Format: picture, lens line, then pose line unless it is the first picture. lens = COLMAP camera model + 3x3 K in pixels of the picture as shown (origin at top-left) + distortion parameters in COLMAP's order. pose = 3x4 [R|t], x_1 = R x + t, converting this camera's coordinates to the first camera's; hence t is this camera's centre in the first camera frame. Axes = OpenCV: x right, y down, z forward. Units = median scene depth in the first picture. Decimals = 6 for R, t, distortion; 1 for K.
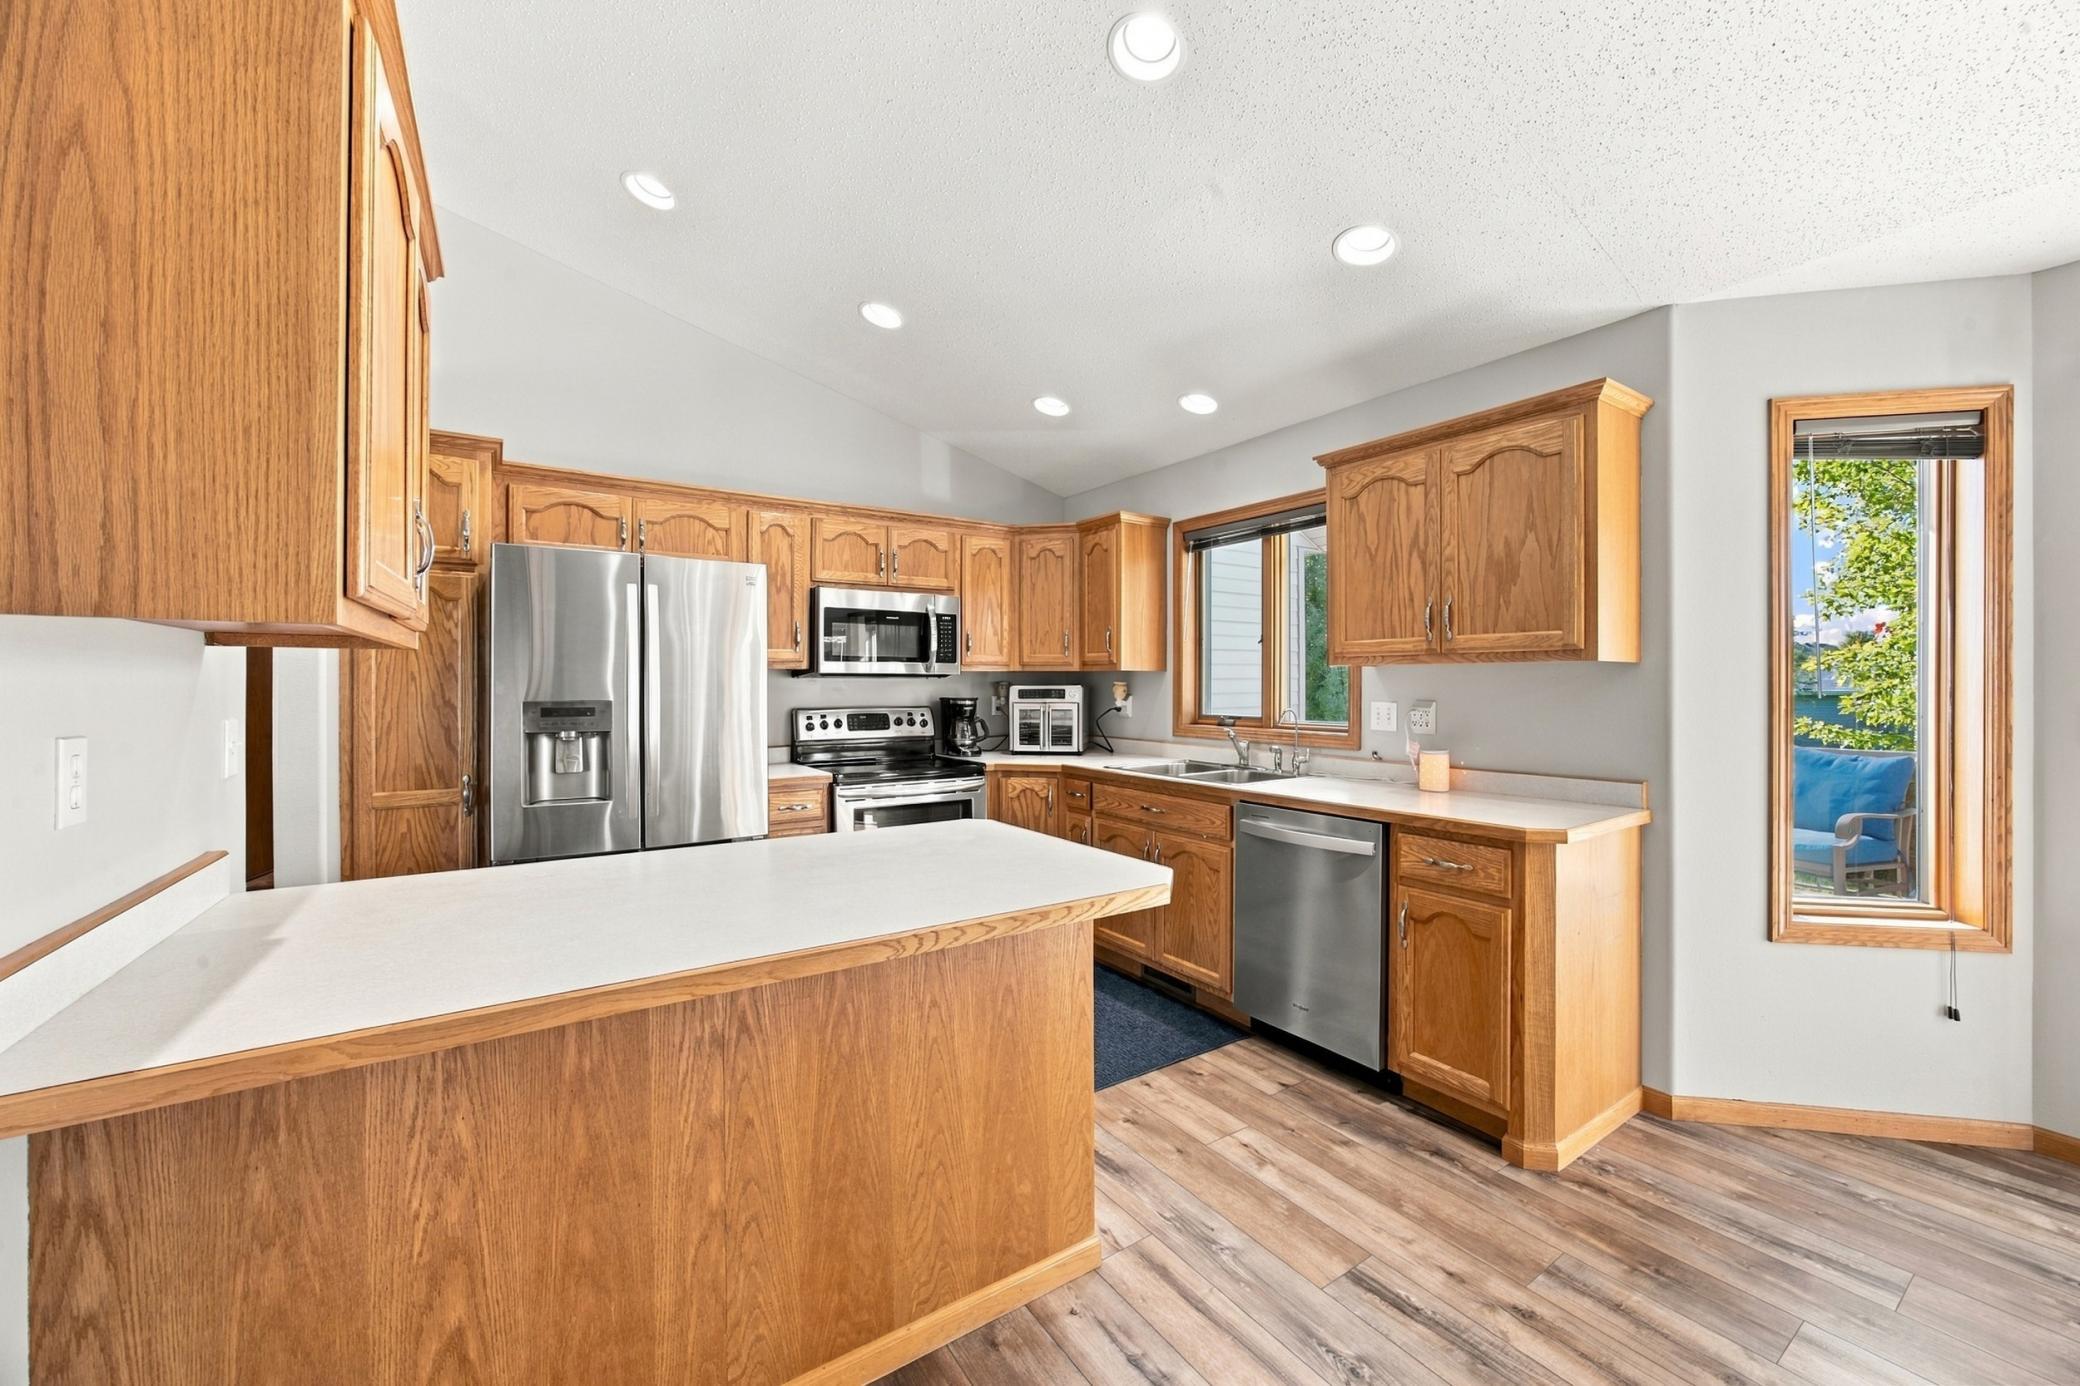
lens RADIAL K [[798.7, 0, 1052.8], [0, 798.7, 688.4], [0, 0, 1]] dist [0.000704, 0.000587]
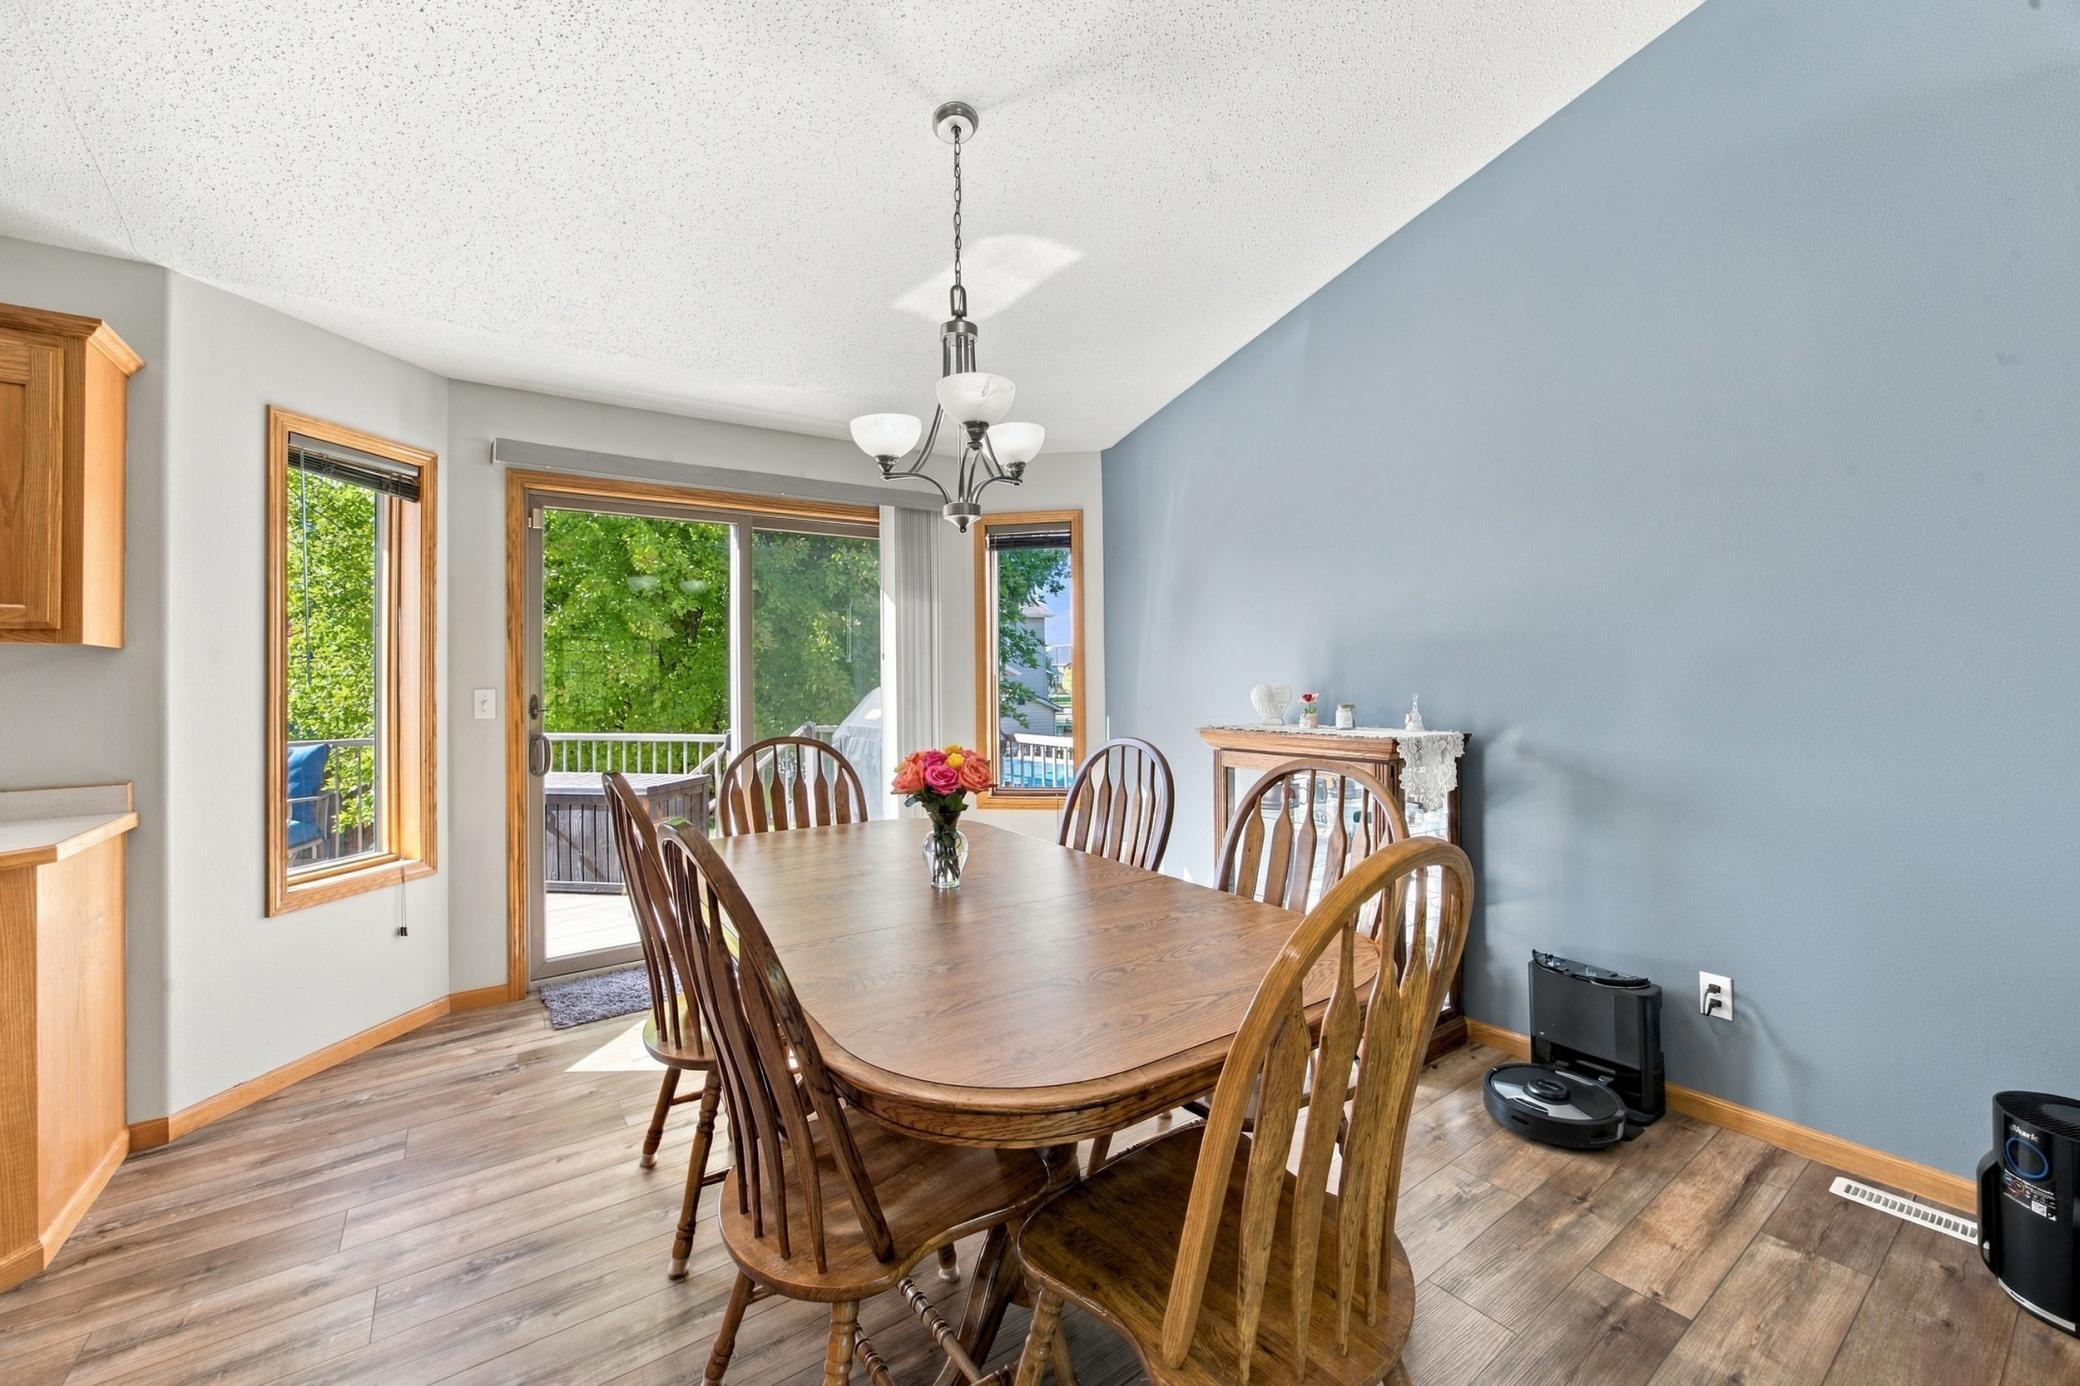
lens RADIAL K [[814.1, 0, 1042.6], [0, 814.1, 670.4], [0, 0, 1]] dist [-0.011909, 0.000795]
pose [[-0.008586, 0.008513, 0.999927, -0.181510], [0.017656, 0.999809, -0.008360, 0.019520], [-0.999807, 0.017583, -0.008734, -0.015939]]
